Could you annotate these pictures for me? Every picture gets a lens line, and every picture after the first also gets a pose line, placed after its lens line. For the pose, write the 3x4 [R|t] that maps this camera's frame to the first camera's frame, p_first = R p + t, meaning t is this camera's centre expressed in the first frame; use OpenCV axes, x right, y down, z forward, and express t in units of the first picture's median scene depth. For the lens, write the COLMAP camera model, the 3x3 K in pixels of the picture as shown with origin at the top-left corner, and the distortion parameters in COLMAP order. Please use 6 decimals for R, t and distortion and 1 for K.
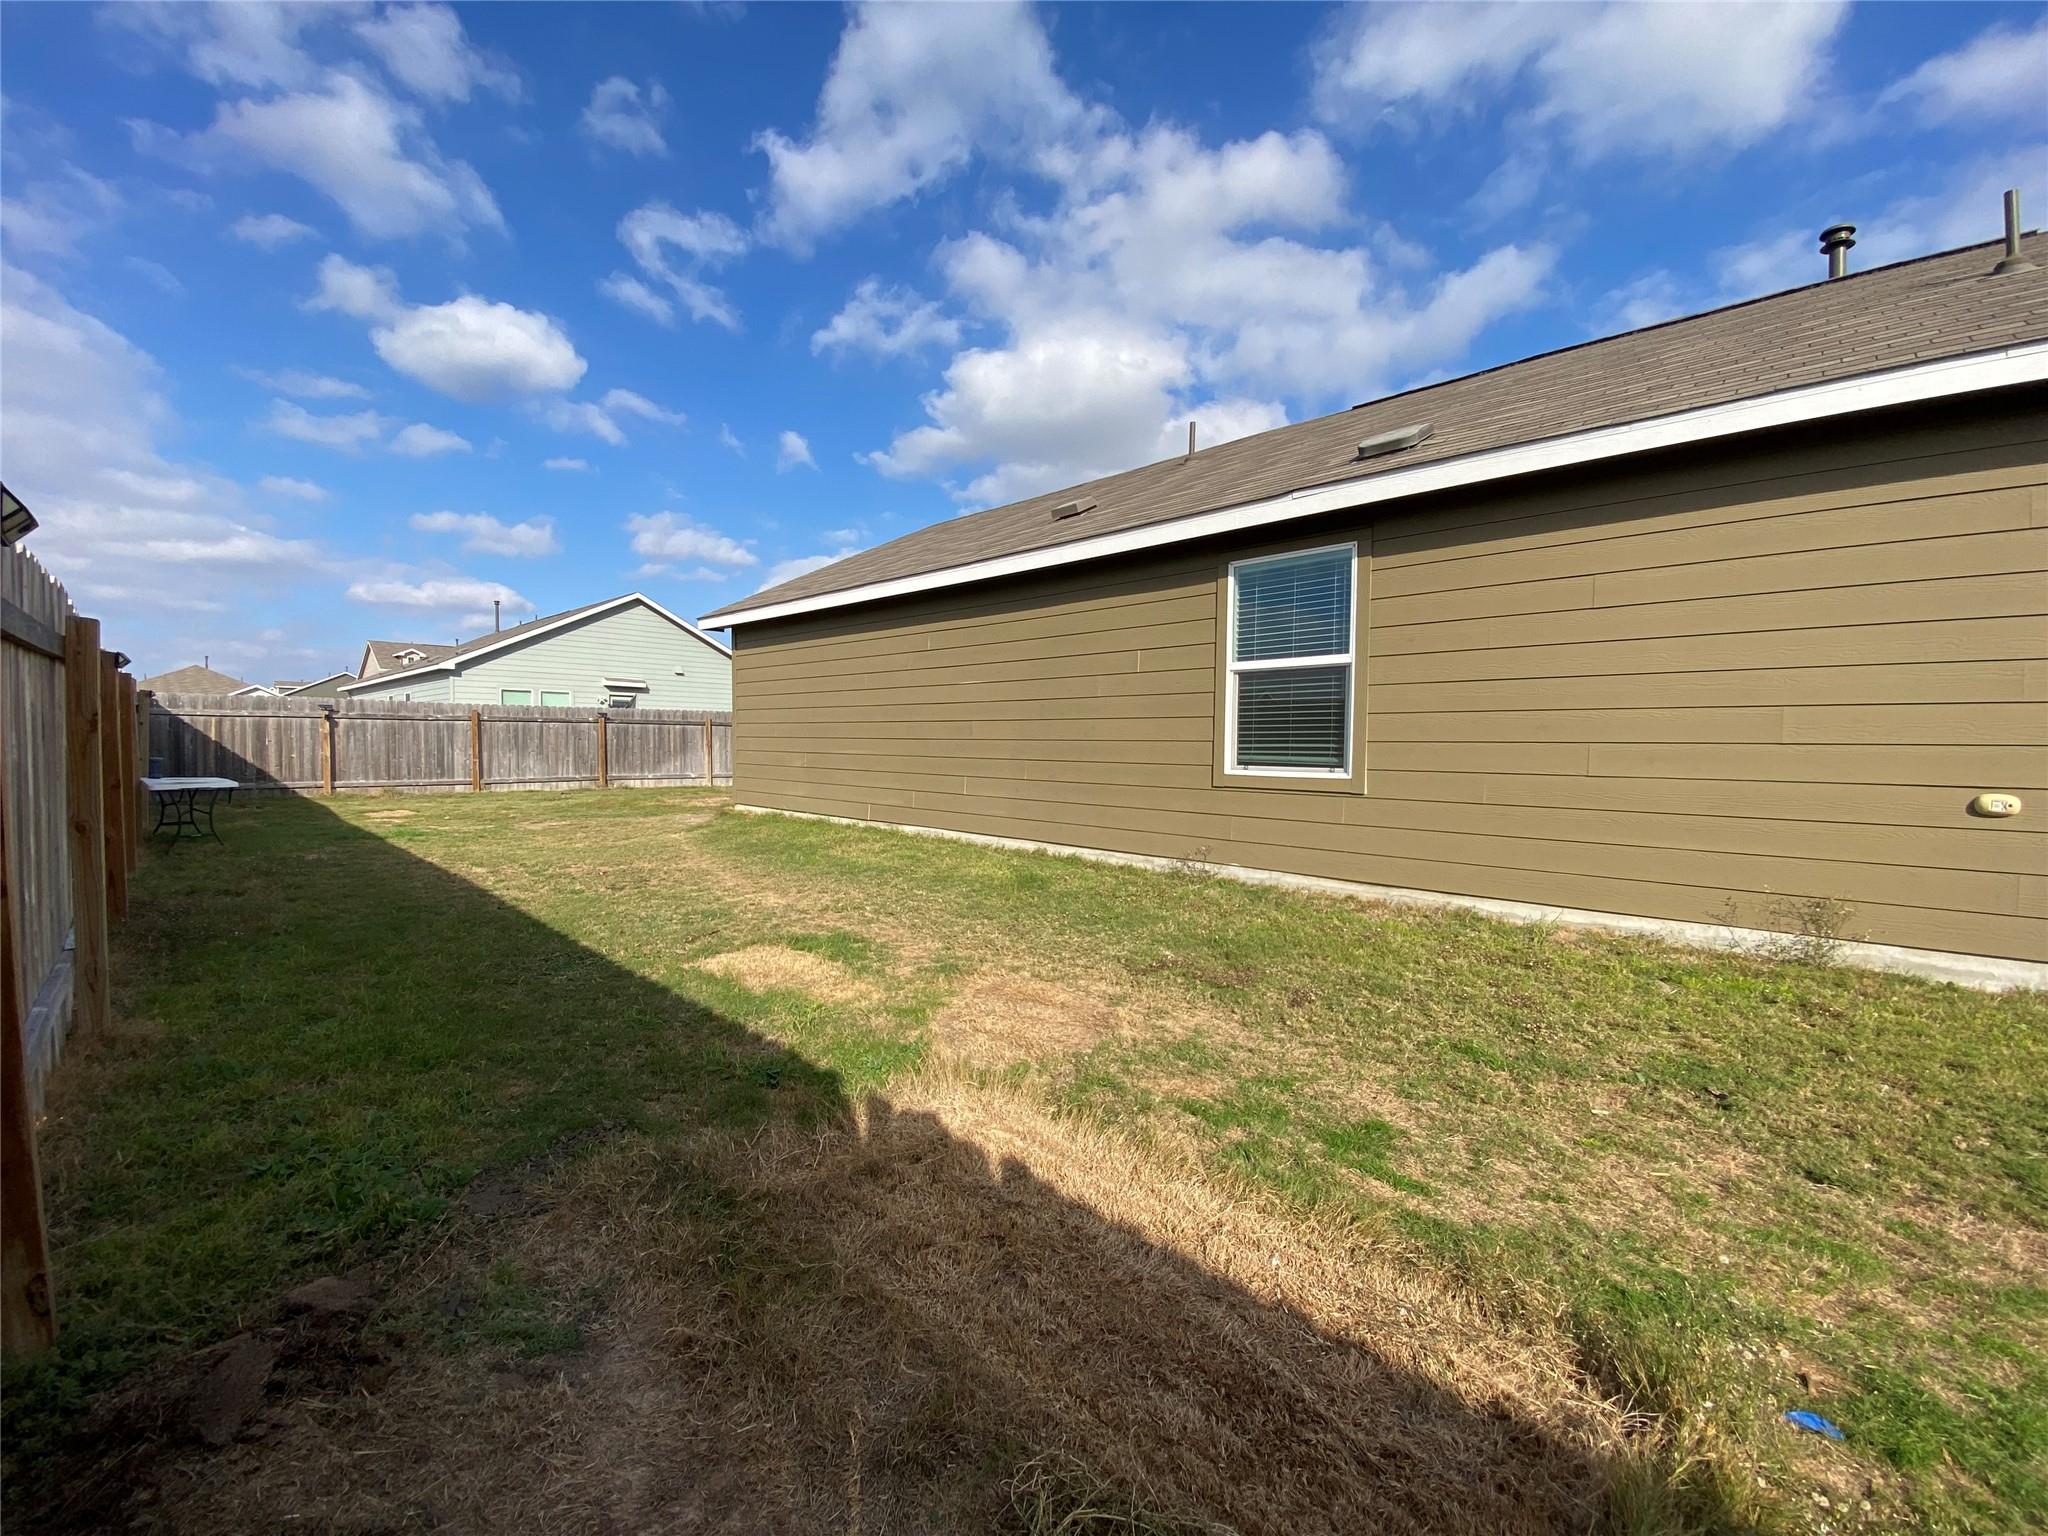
lens RADIAL K [[819.8, 0, 1007.6], [0, 819.8, 771.7], [0, 0, 1]] dist [0.004920, -0.013799]
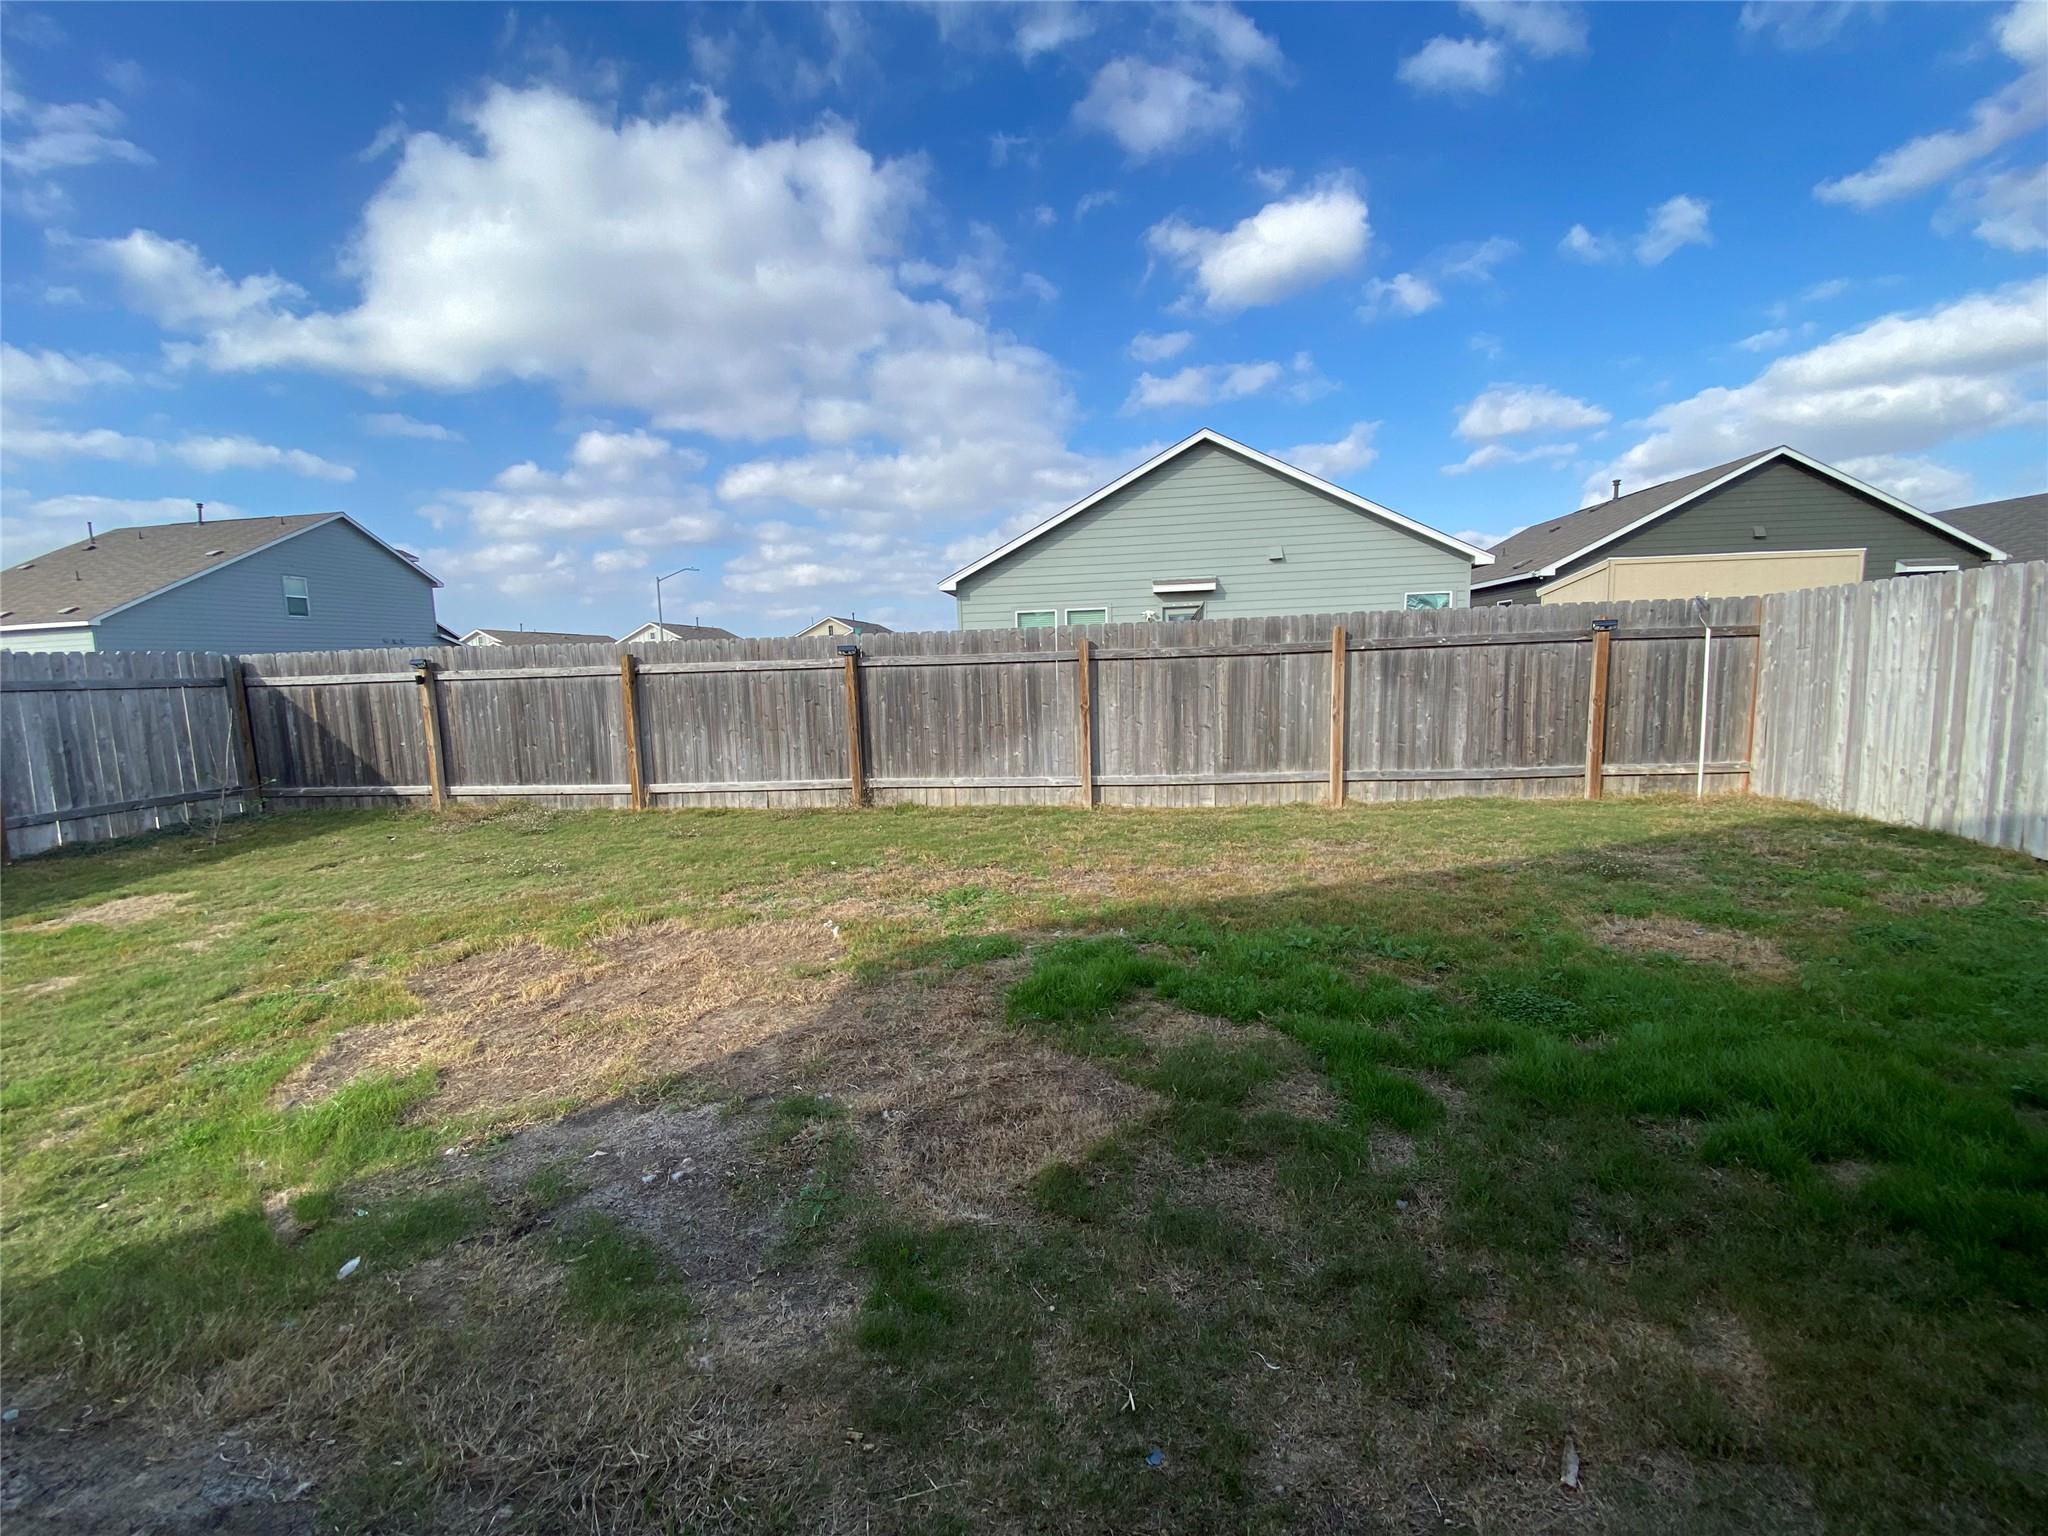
lens RADIAL K [[819.8, 0, 1007.6], [0, 819.8, 771.7], [0, 0, 1]] dist [0.004920, -0.013799]
pose [[0.583390, 0.069538, -0.809210, -0.077626], [0.010413, 0.995606, 0.093063, -0.037512], [0.812125, -0.062718, 0.580103, 0.735464]]
